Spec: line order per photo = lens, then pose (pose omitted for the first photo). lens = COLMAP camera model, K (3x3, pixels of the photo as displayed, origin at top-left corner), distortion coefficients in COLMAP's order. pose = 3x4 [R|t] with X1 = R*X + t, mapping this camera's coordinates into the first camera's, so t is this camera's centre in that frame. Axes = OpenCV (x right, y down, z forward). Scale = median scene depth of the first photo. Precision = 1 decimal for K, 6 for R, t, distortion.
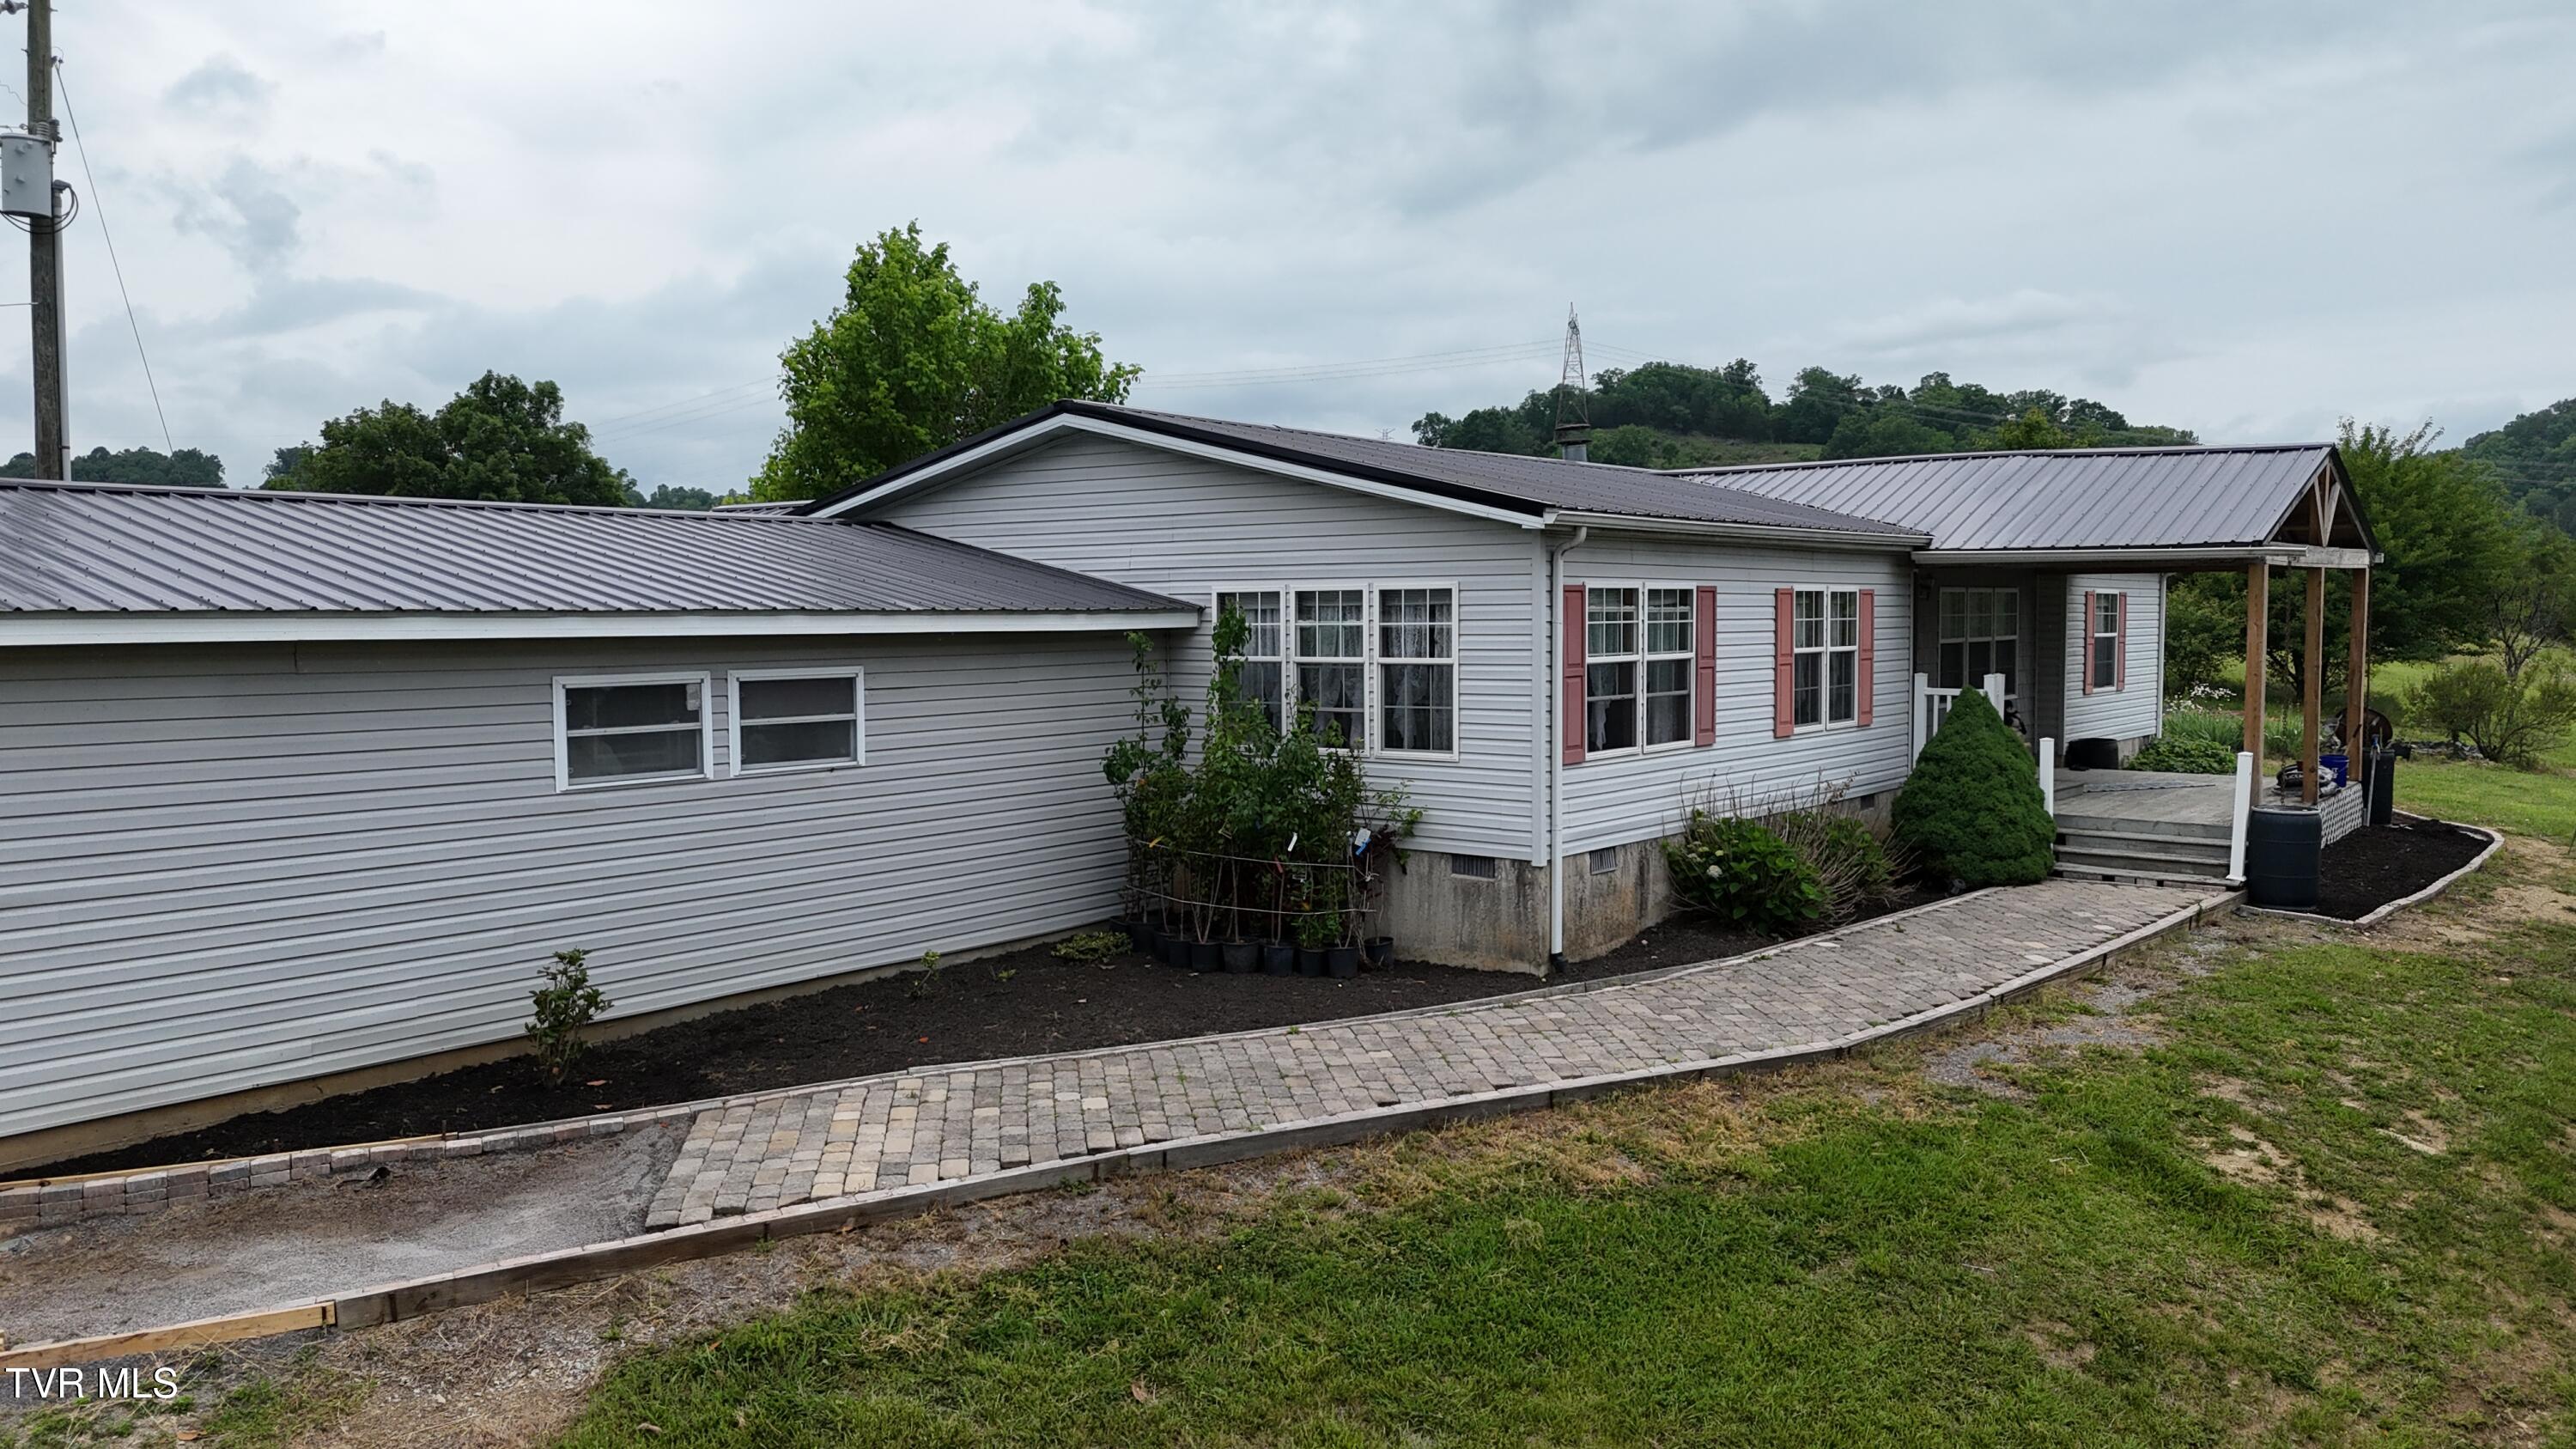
lens RADIAL K [[1894.0, 0, 1288.0], [0, 1894.0, 724.5], [0, 0, 1]] dist [0.058316, -0.038979]
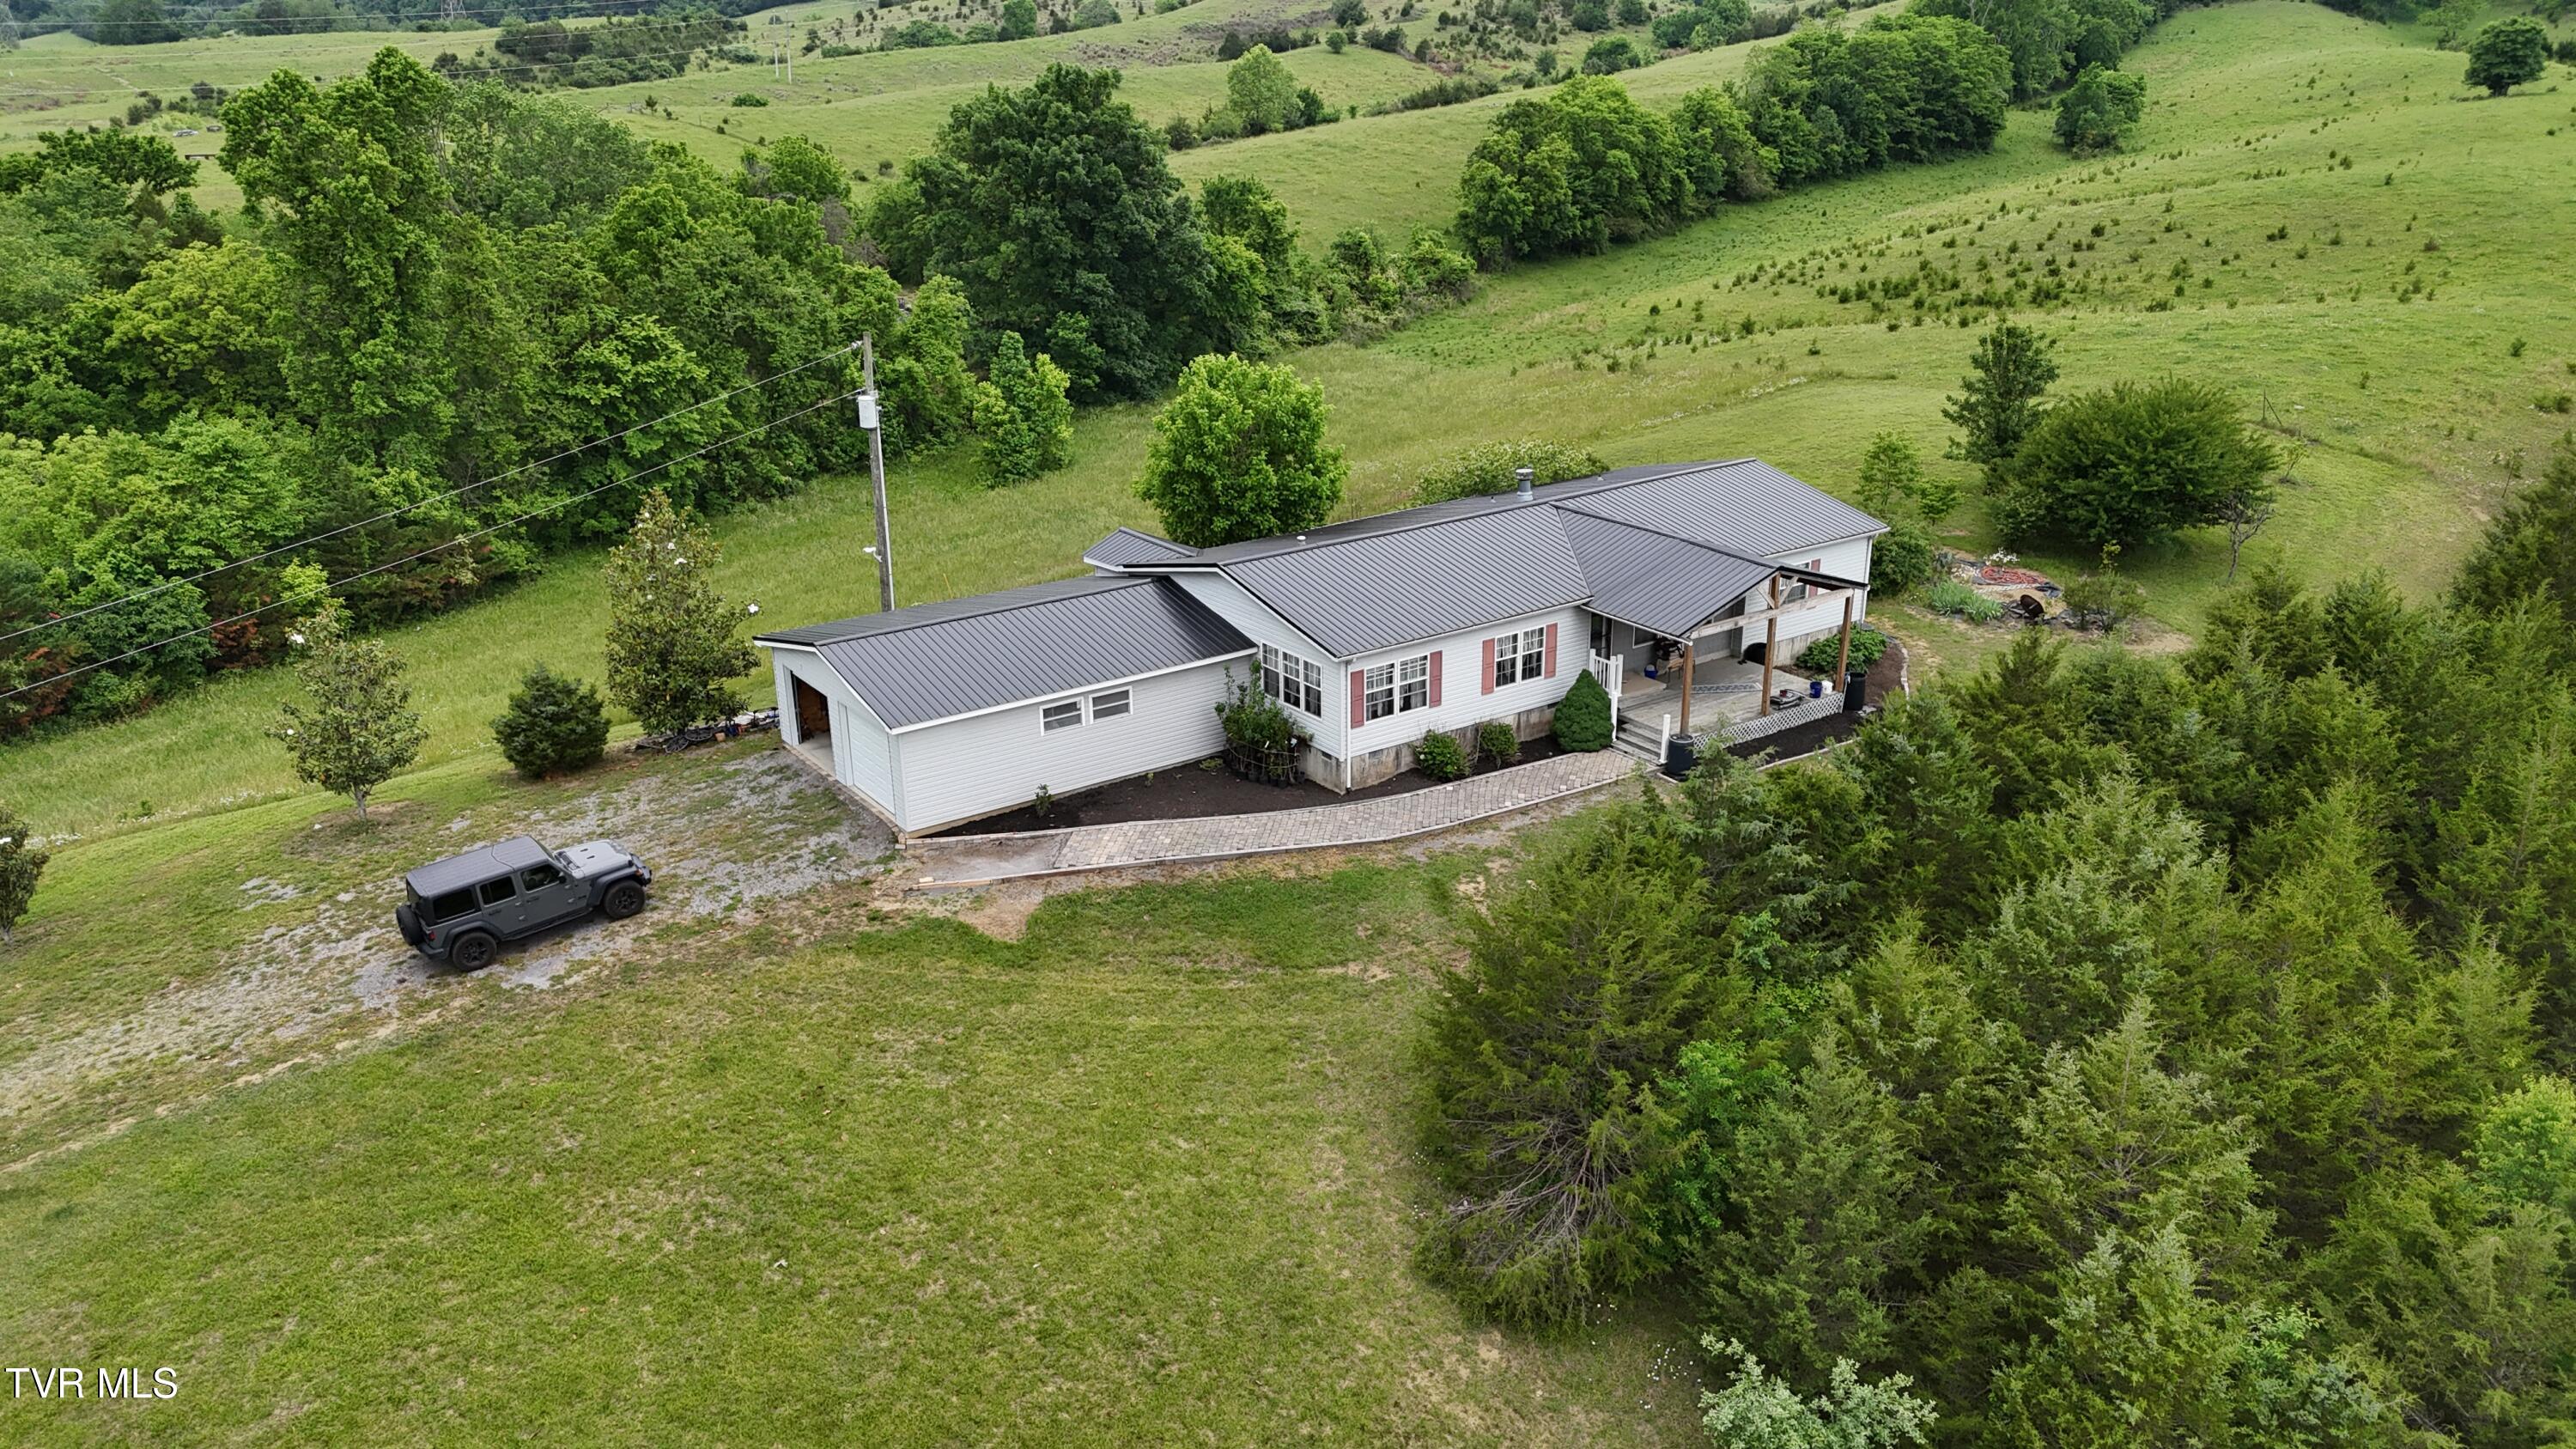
lens RADIAL K [[1897.7, 0, 1286.1], [0, 1897.7, 711.1], [0, 0, 1]] dist [0.059159, -0.046620]
pose [[0.955965, 0.095598, -0.277474, 0.856384], [-0.012675, 0.958026, 0.286400, -0.847338], [0.293206, -0.270272, 0.917051, -1.749460]]
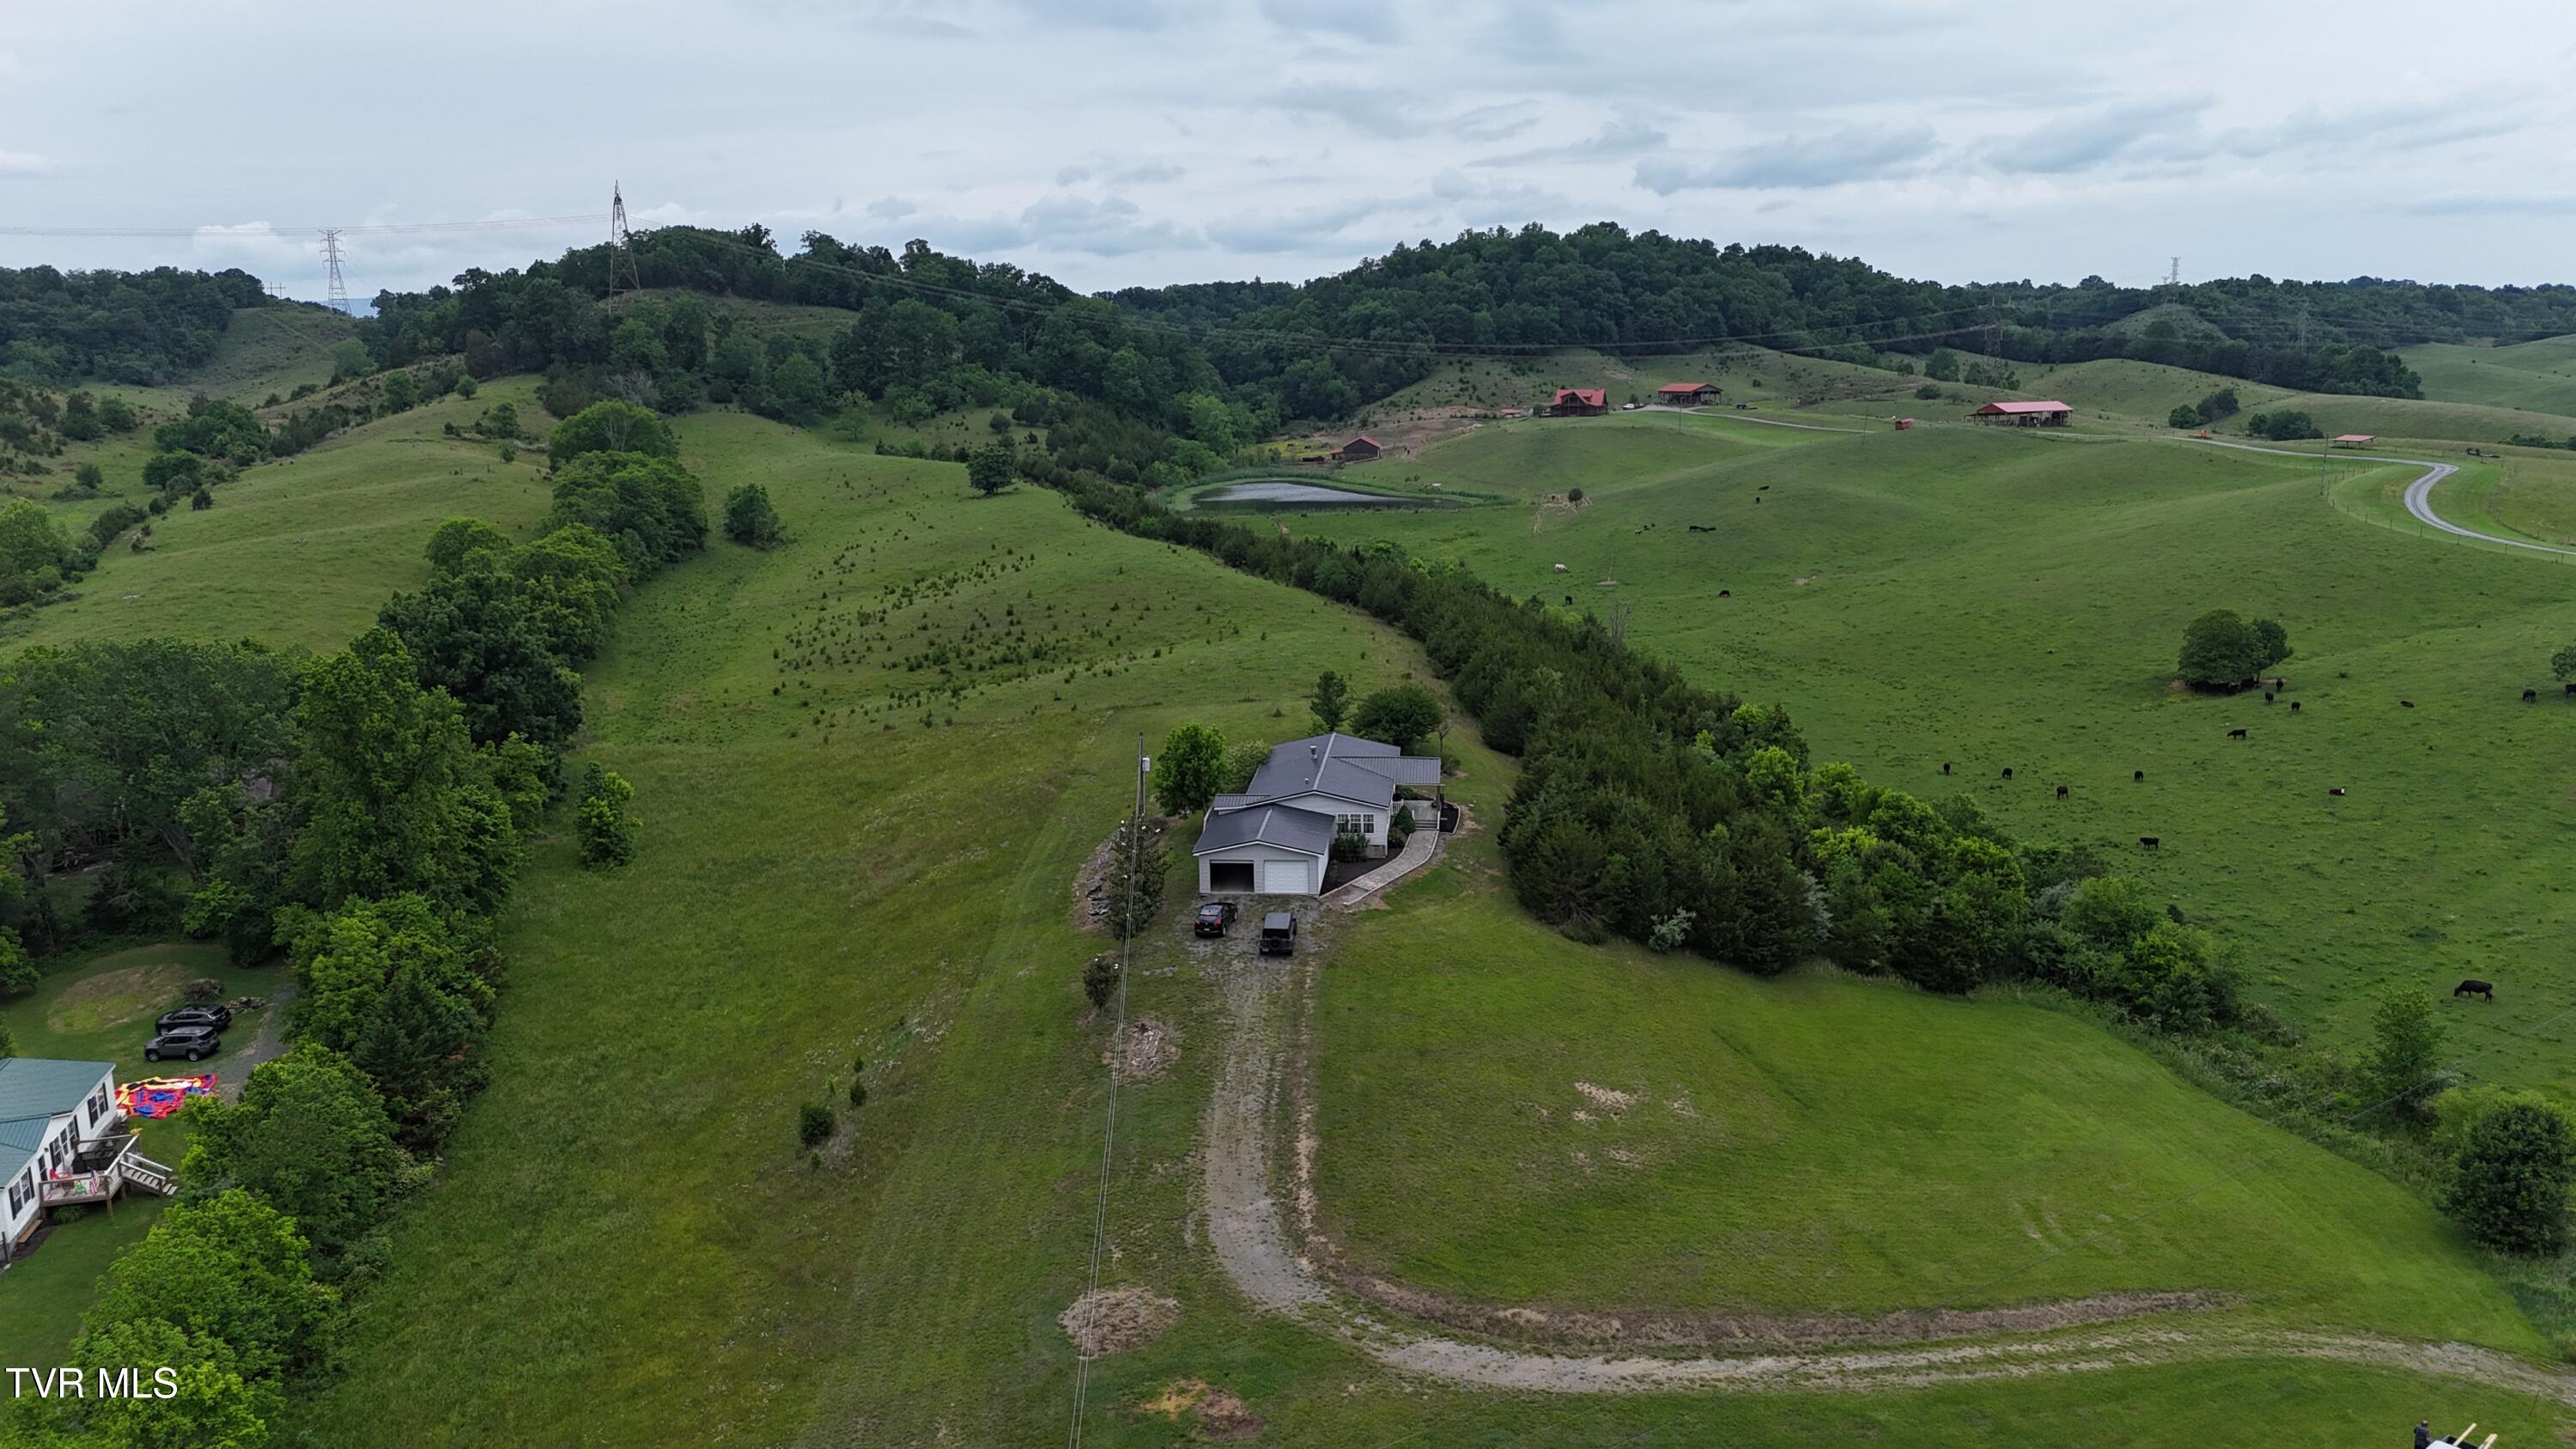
lens RADIAL K [[1895.8, 0, 1290.3], [0, 1895.8, 721.4], [0, 0, 1]] dist [0.058181, -0.045028]
pose [[0.845284, -0.108028, 0.523282, -4.567113], [0.040462, 0.989478, 0.138911, -1.659284], [-0.532783, -0.096246, 0.840761, -5.824292]]
